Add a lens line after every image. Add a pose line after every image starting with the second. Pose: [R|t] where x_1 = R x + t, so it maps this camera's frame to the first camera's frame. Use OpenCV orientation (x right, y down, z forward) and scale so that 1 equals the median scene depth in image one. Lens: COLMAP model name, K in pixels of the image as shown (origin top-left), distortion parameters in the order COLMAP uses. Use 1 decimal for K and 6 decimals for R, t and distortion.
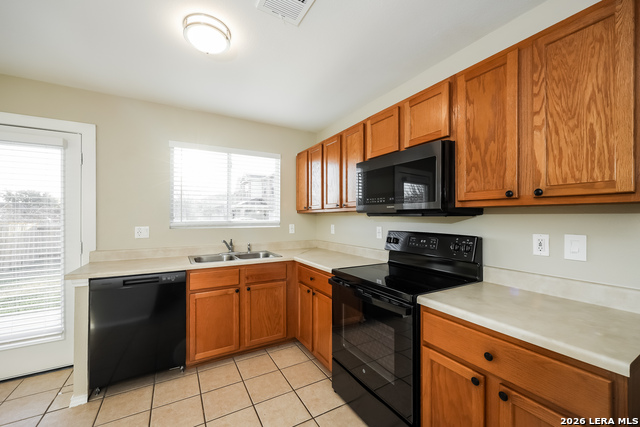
lens RADIAL K [[255.8, 0, 318.5], [0, 255.8, 215.2], [0, 0, 1]] dist [-0.000859, -0.000239]
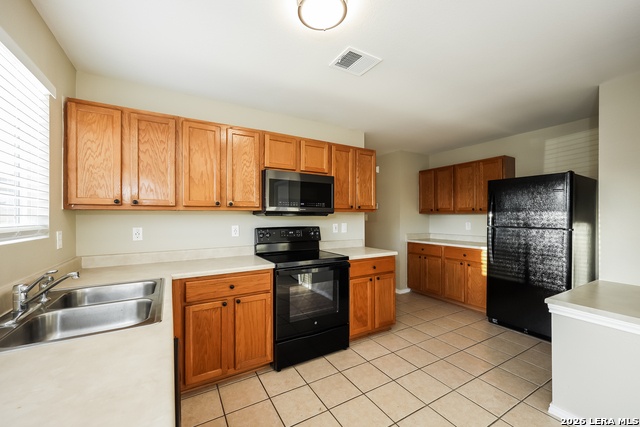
lens RADIAL K [[255.8, 0, 319.0], [0, 255.8, 215.9], [0, 0, 1]] dist [-0.000859, -0.000239]
pose [[-0.014200, 0.001575, 0.999898, -1.460920], [-0.006006, 0.999981, -0.001660, 0.007464], [-0.999881, -0.006029, -0.014190, 1.155189]]
